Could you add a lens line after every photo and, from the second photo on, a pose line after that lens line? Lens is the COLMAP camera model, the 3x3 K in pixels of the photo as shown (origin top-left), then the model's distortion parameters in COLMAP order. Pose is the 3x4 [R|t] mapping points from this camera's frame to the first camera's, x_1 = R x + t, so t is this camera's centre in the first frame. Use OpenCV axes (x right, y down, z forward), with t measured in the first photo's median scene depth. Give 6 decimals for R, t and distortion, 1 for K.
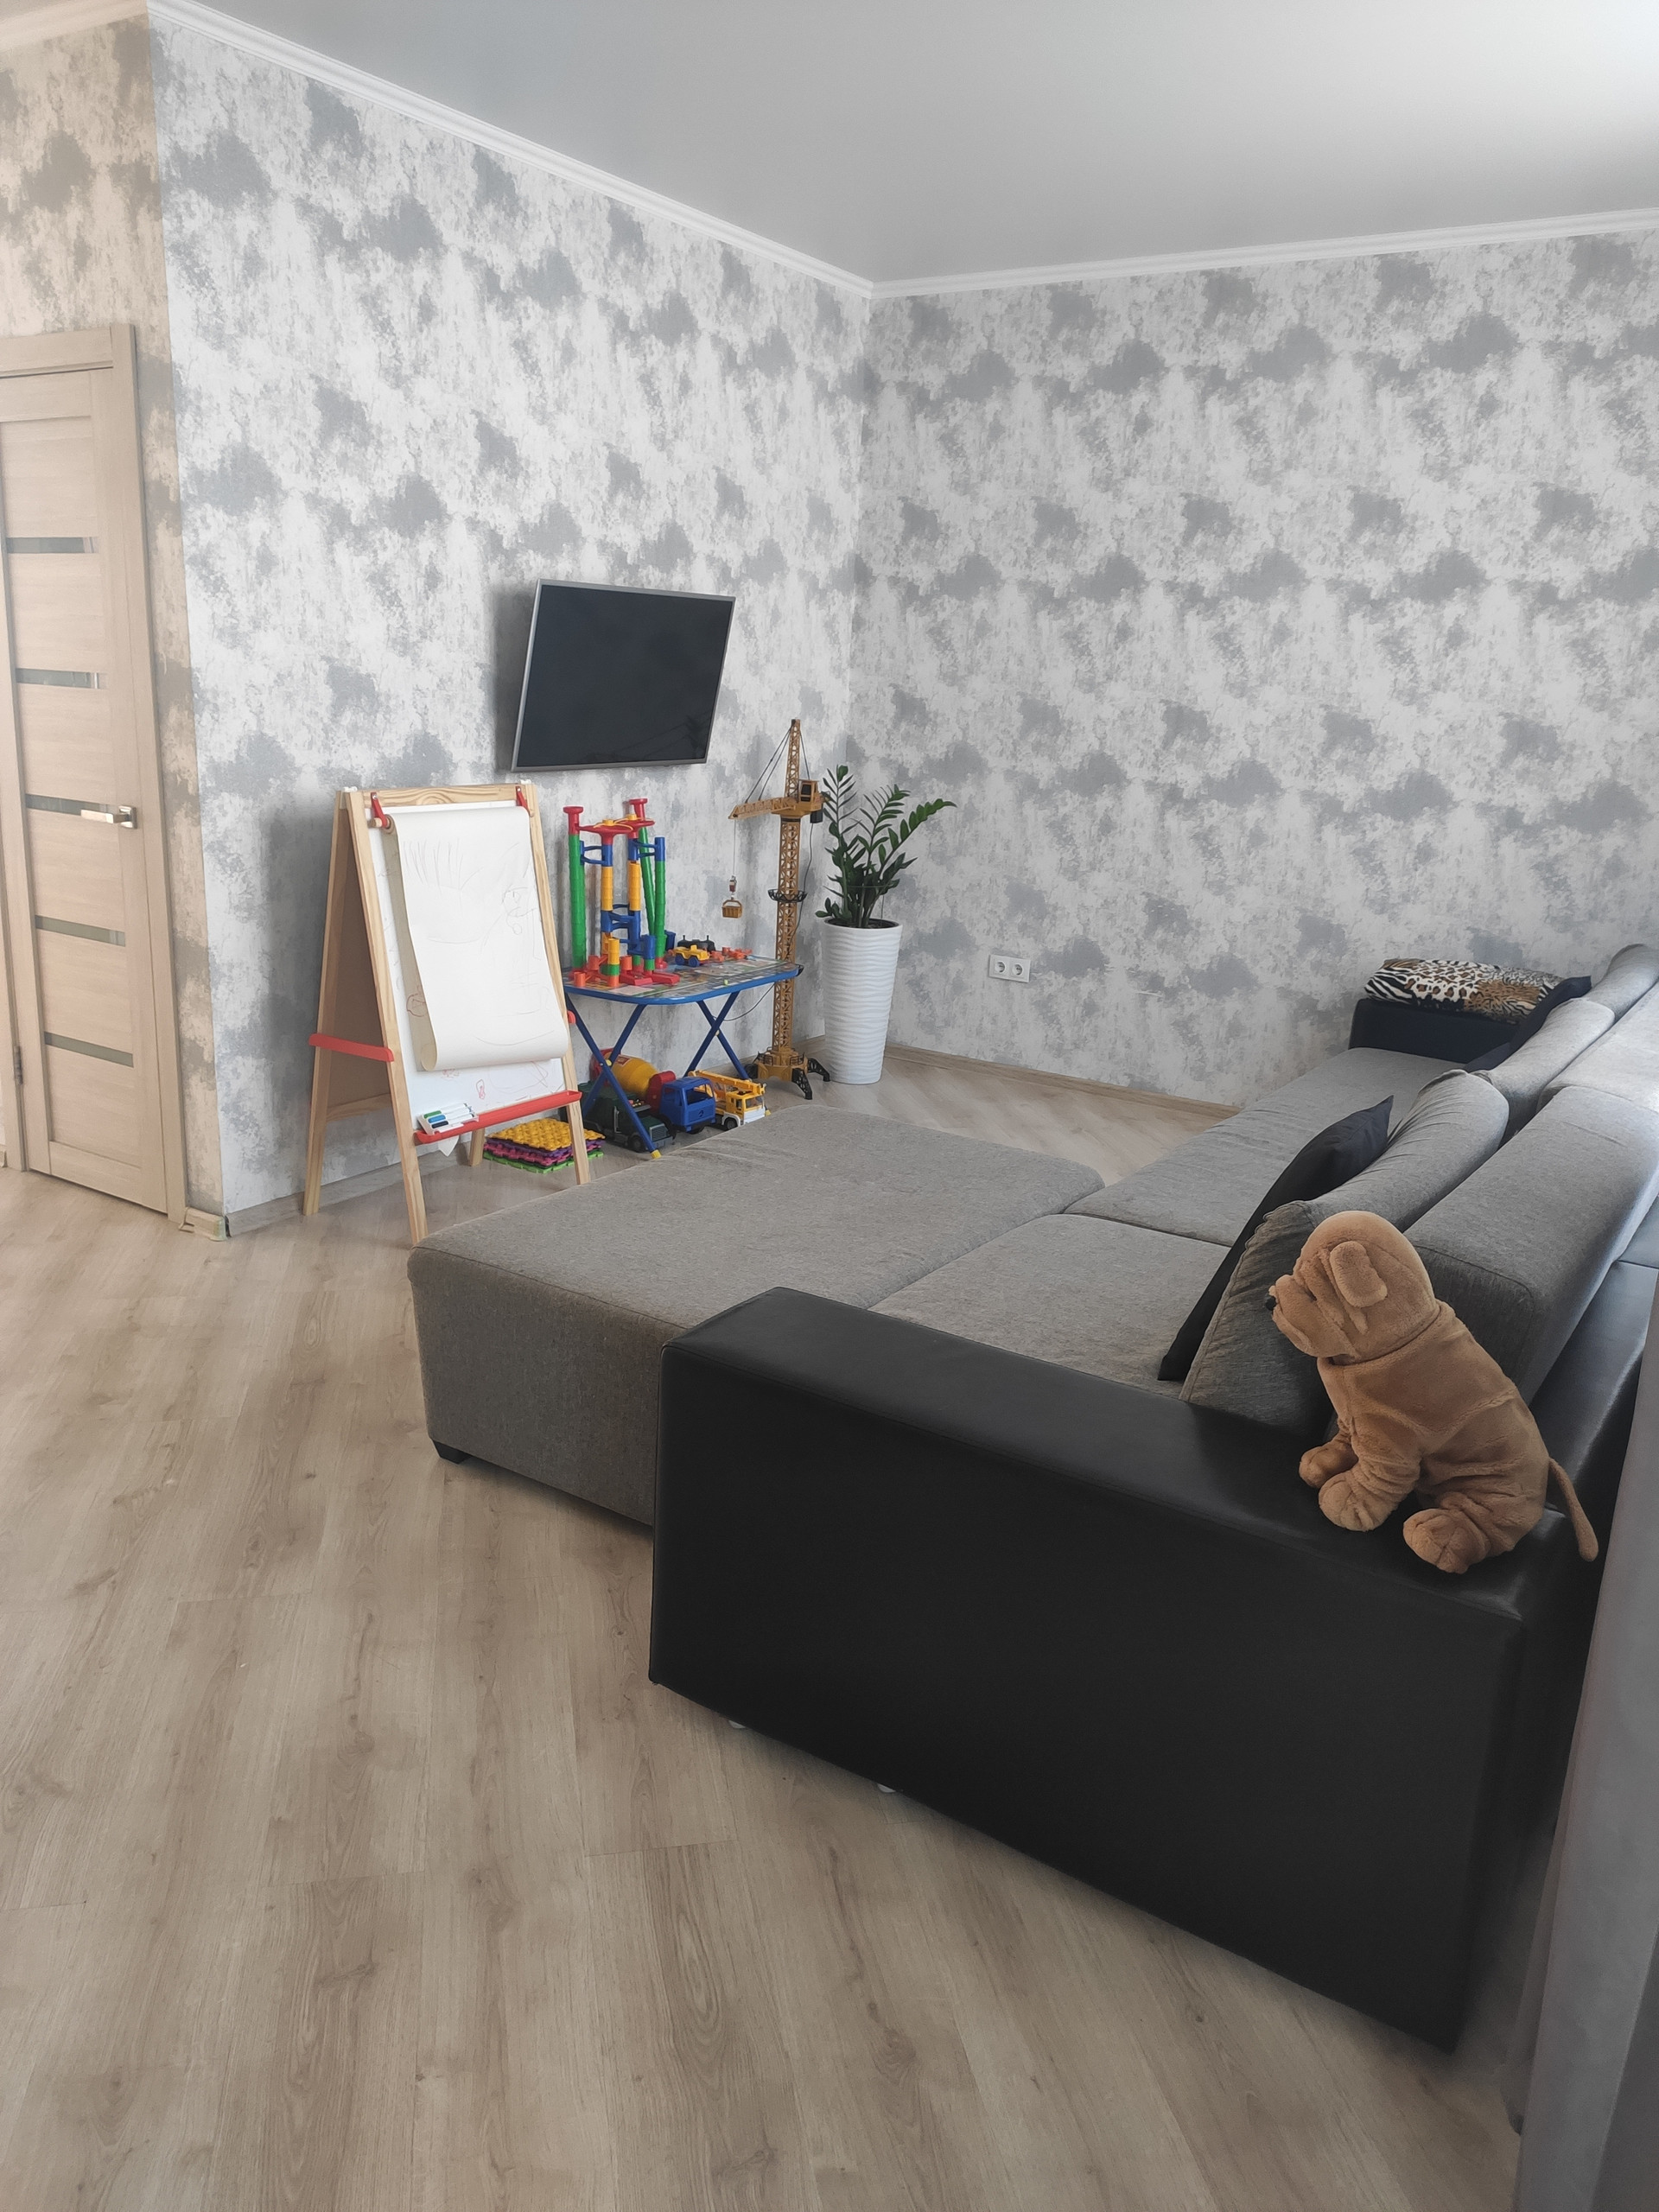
lens RADIAL K [[1642.0, 0, 827.0], [0, 1642.0, 1088.5], [0, 0, 1]] dist [0.095198, -0.132721]
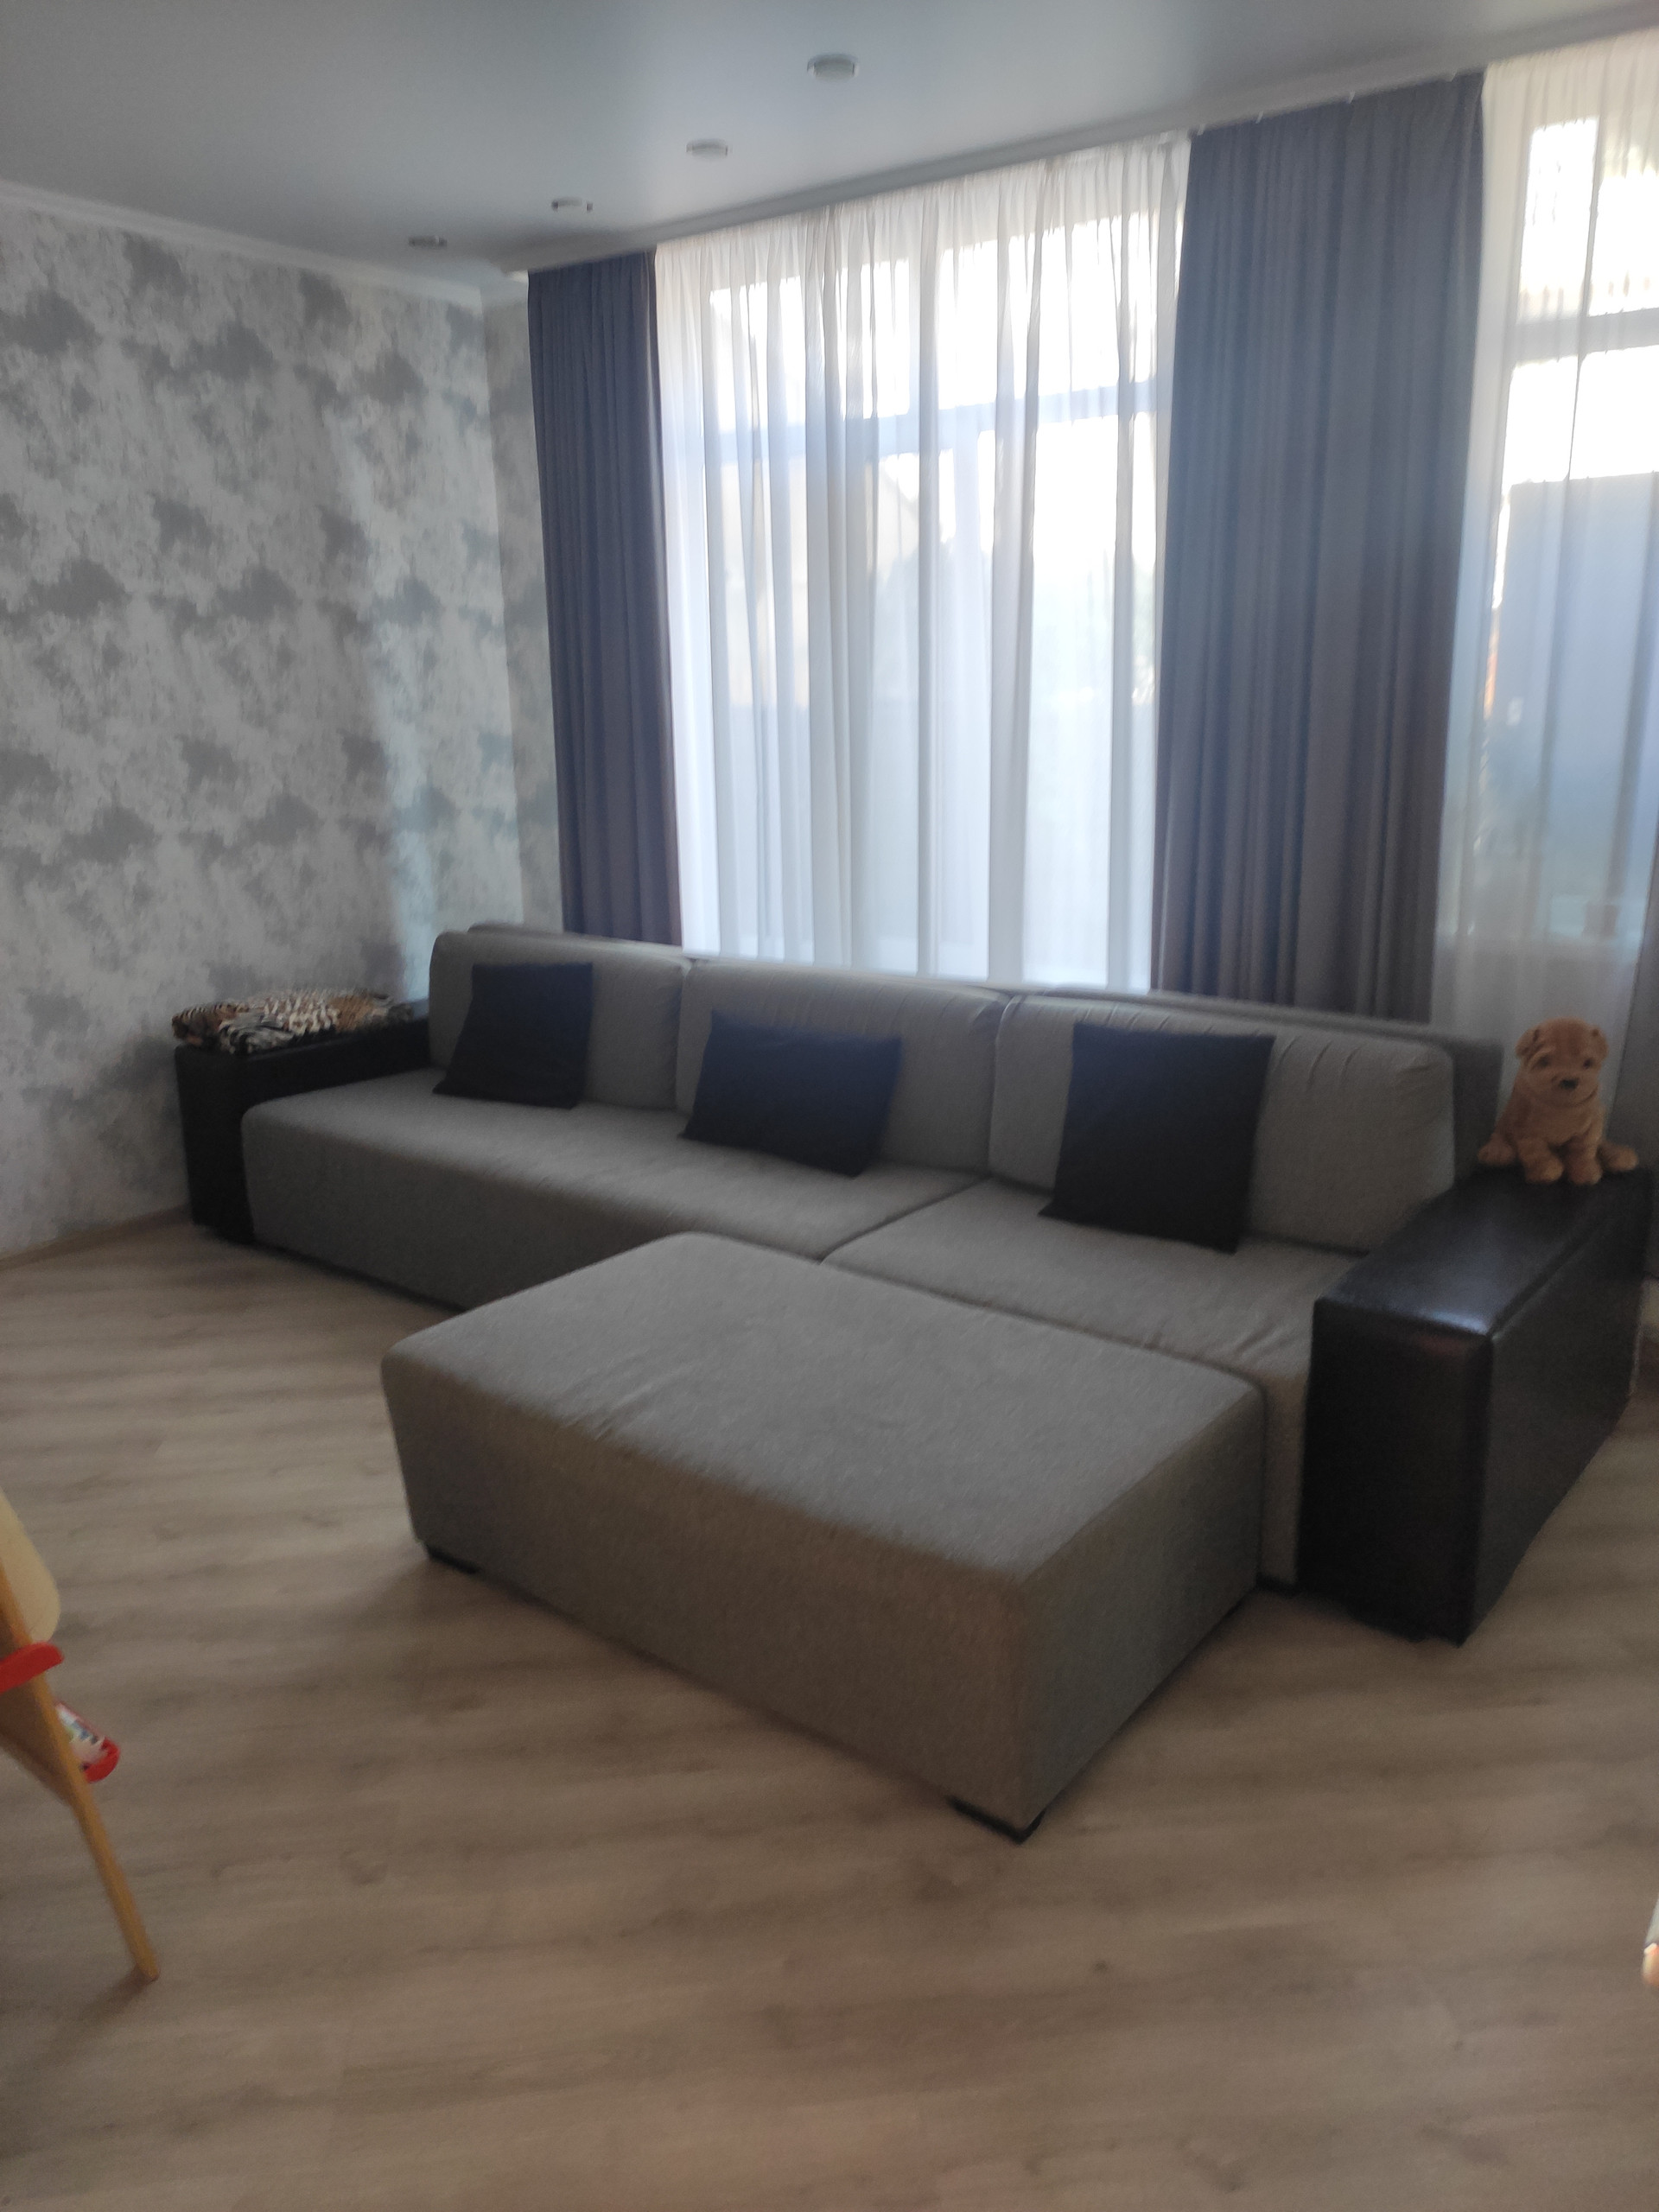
lens RADIAL K [[1630.3, 0, 829.5], [0, 1630.3, 1106.0], [0, 0, 1]] dist [0.010163, -0.000610]
pose [[0.066631, -0.288166, 0.955260, -0.531197], [0.259880, 0.929355, 0.262224, -0.183144], [-0.963339, 0.230781, 0.136813, 0.584523]]
